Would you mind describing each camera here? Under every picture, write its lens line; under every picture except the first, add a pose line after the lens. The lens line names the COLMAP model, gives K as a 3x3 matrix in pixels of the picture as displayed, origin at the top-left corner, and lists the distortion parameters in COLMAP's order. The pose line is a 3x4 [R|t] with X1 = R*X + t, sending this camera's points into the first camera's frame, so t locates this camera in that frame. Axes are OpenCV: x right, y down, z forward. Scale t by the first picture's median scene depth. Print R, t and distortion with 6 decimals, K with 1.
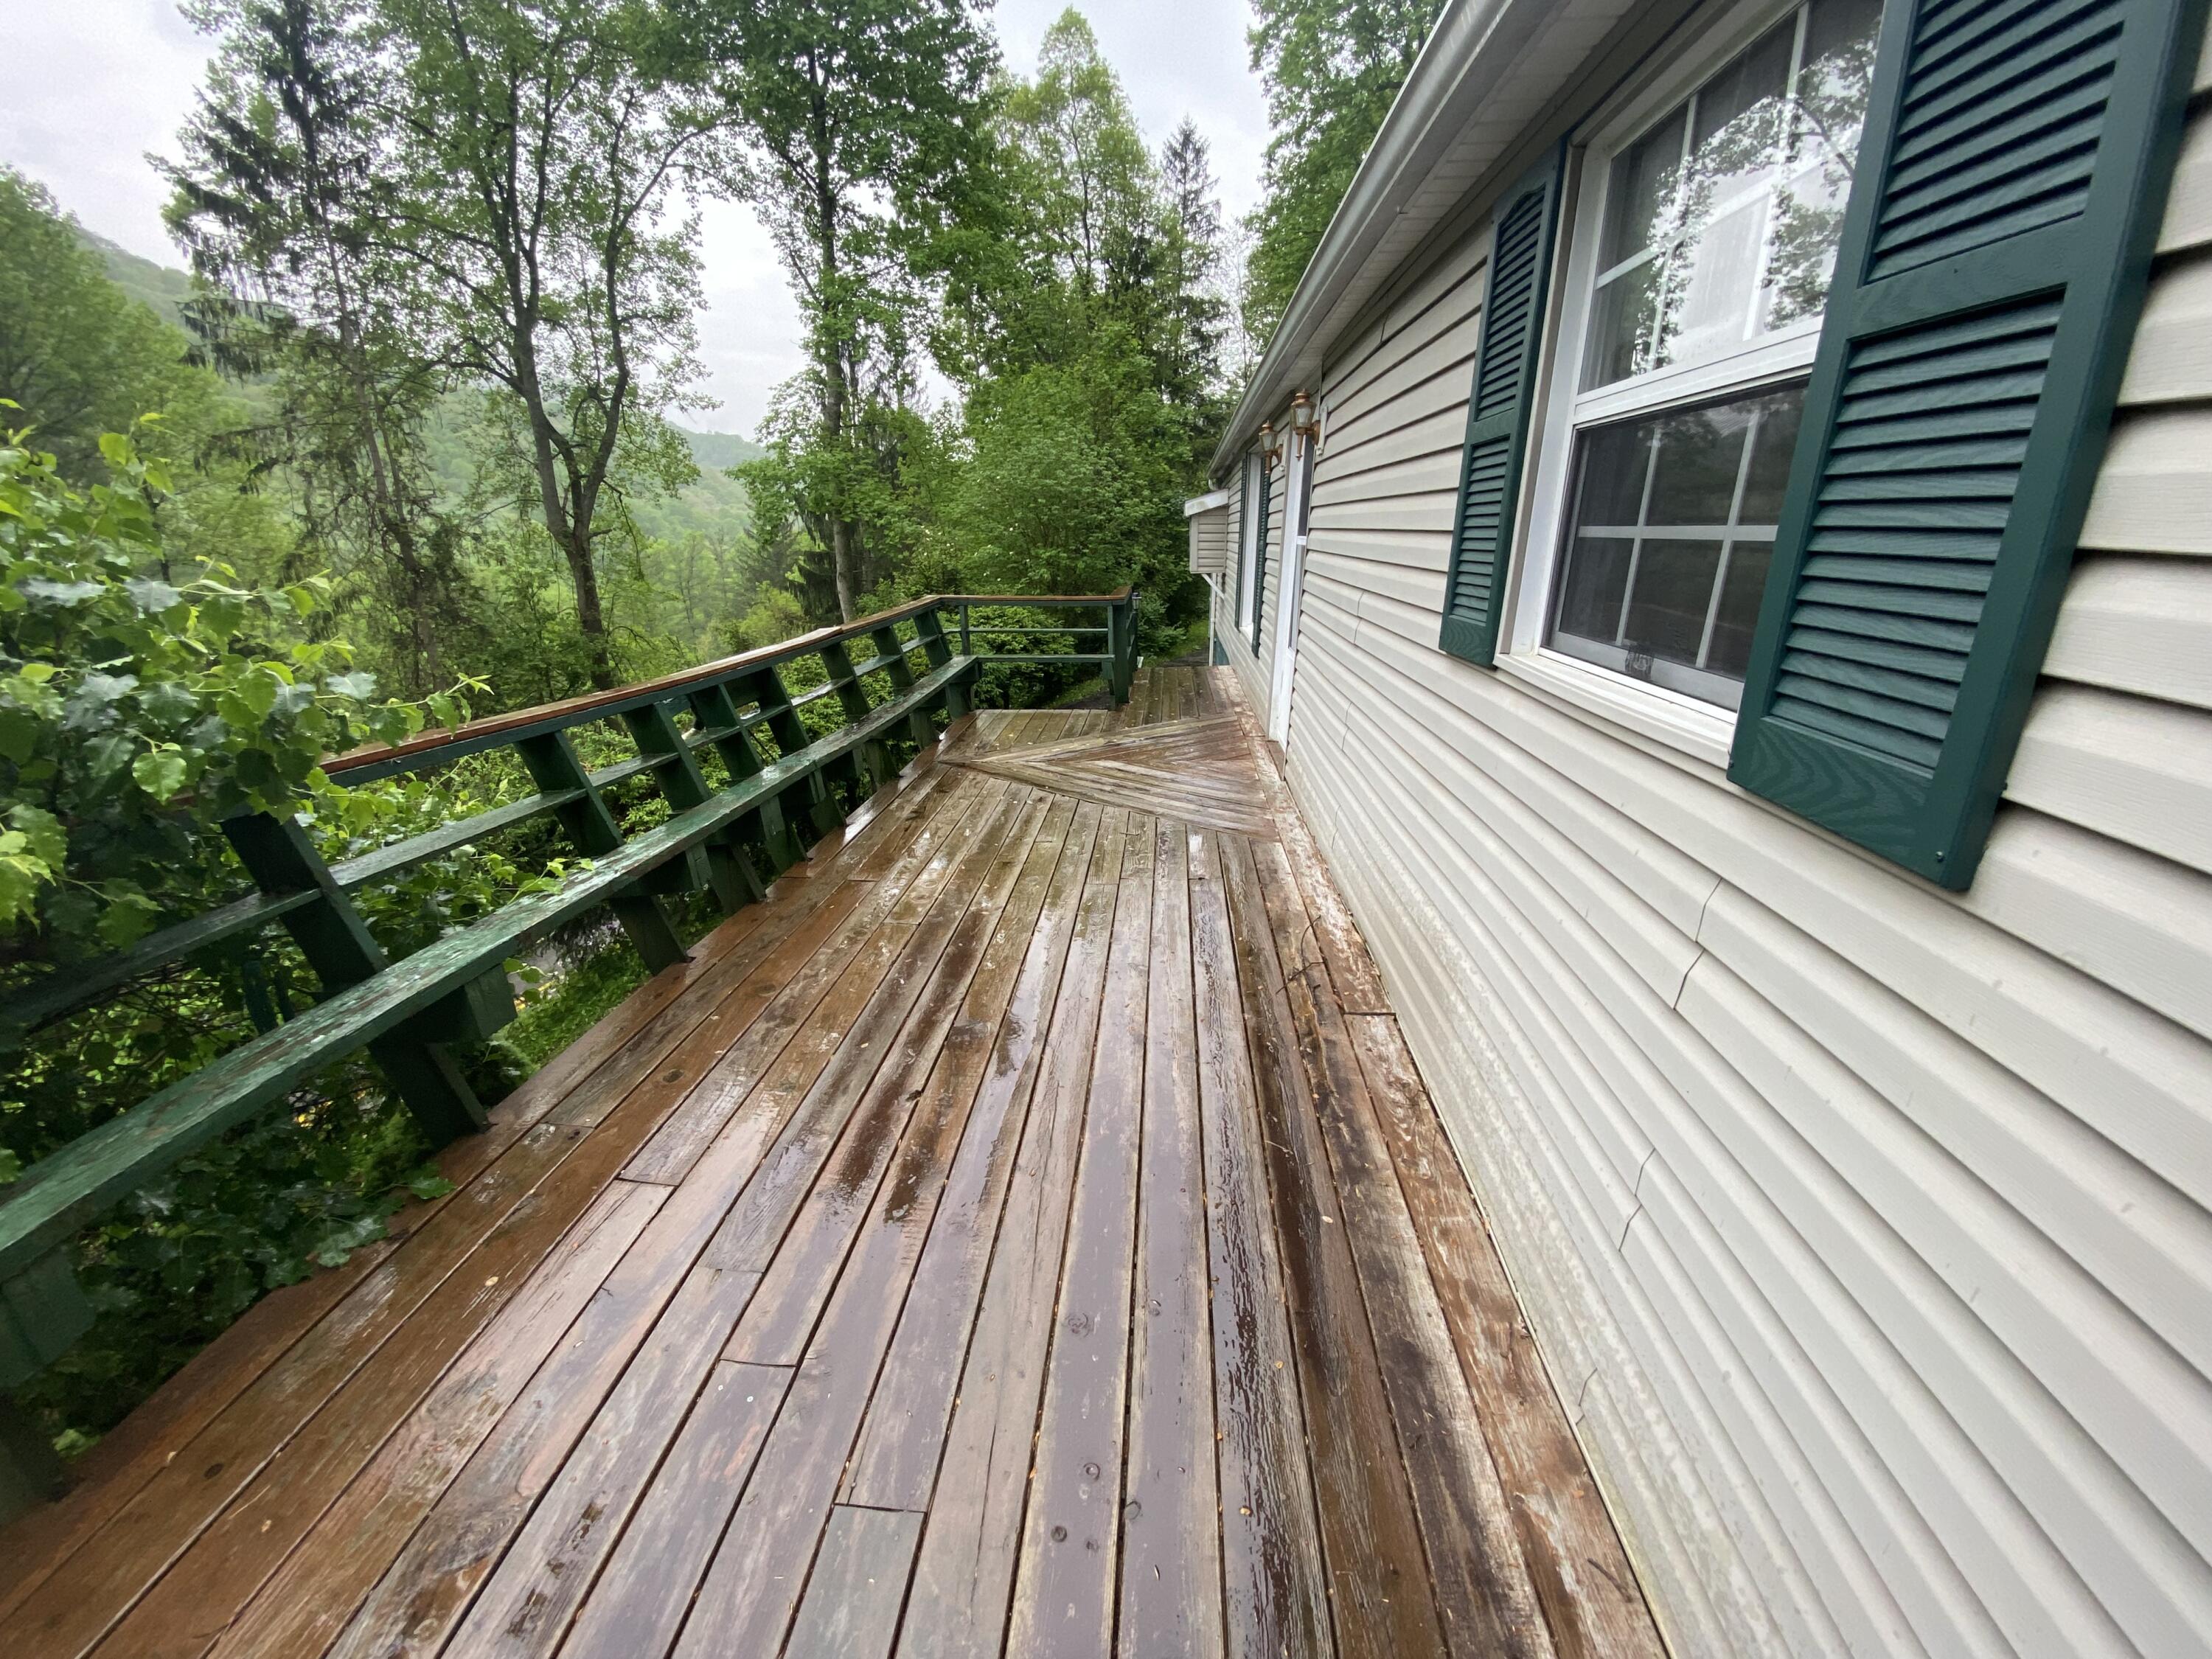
lens RADIAL K [[885.7, 0, 1134.7], [0, 885.7, 866.1], [0, 0, 1]] dist [-0.002429, -0.012674]
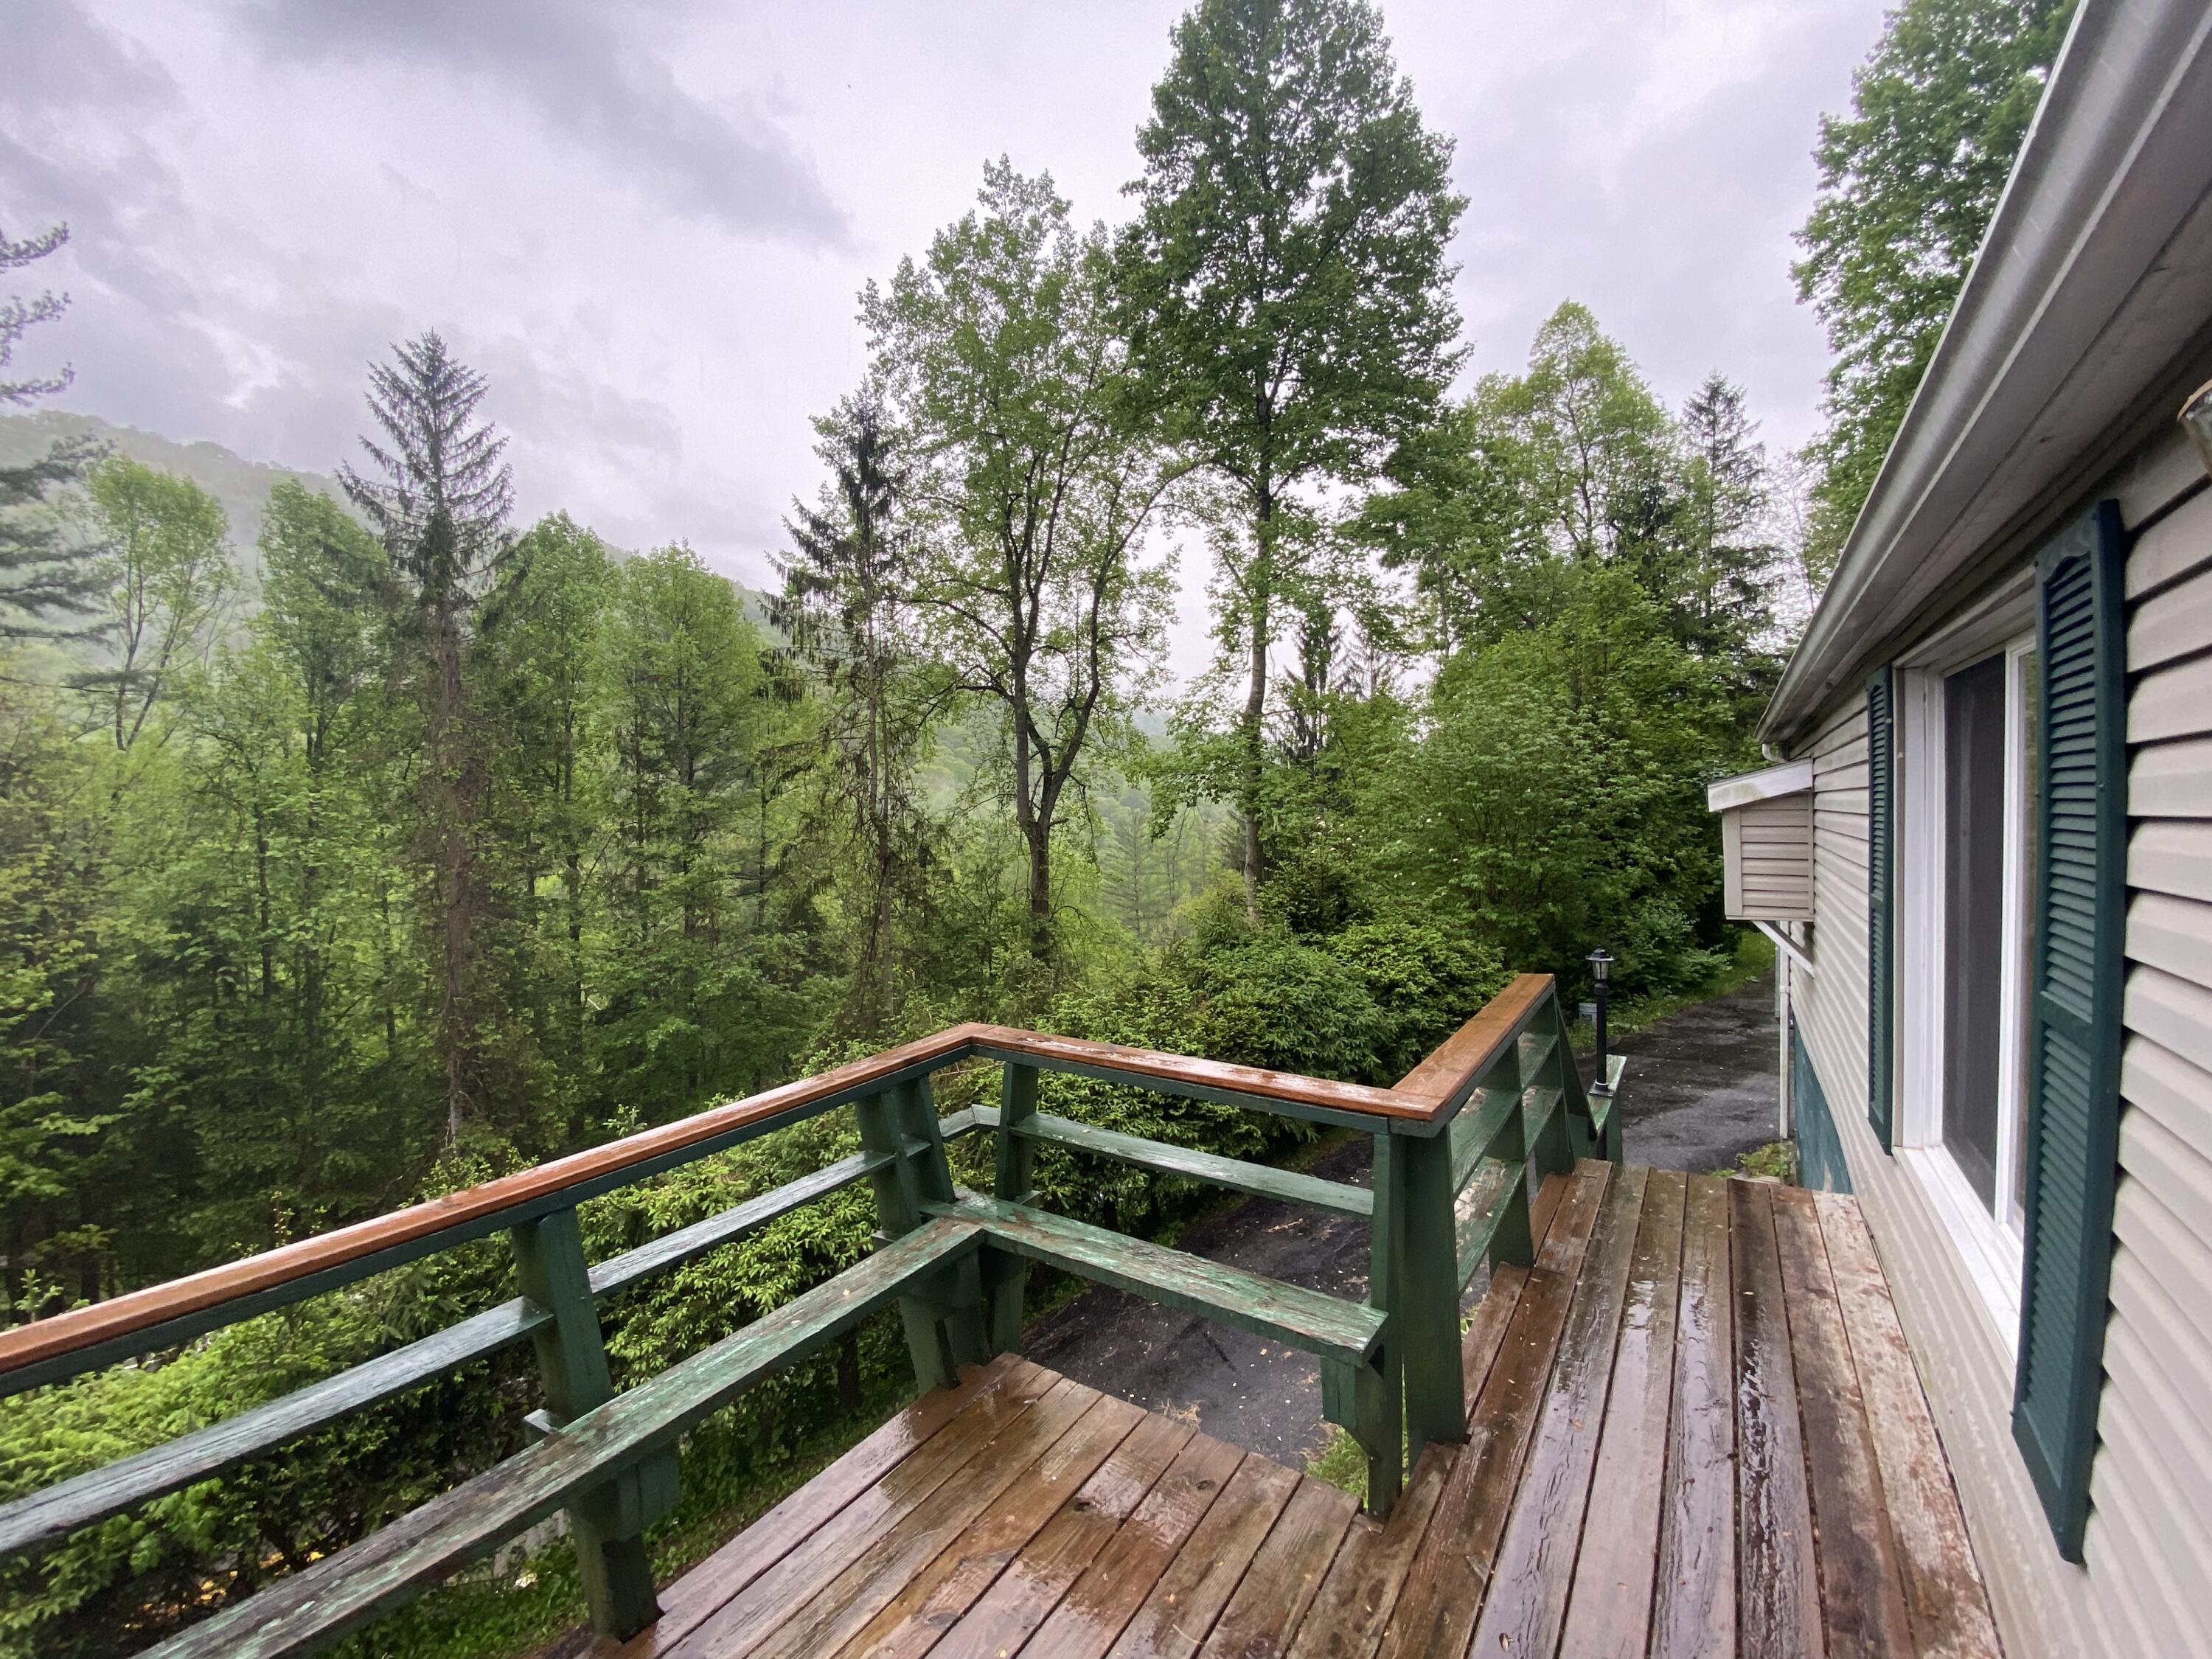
lens RADIAL K [[902.1, 0, 1105.3], [0, 902.1, 832.4], [0, 0, 1]] dist [-0.001011, -0.012425]
pose [[0.849865, -0.007847, -0.526942, 0.012412], [-0.166776, 0.944495, -0.283046, -0.065941], [0.499915, 0.328432, 0.801384, 0.154023]]
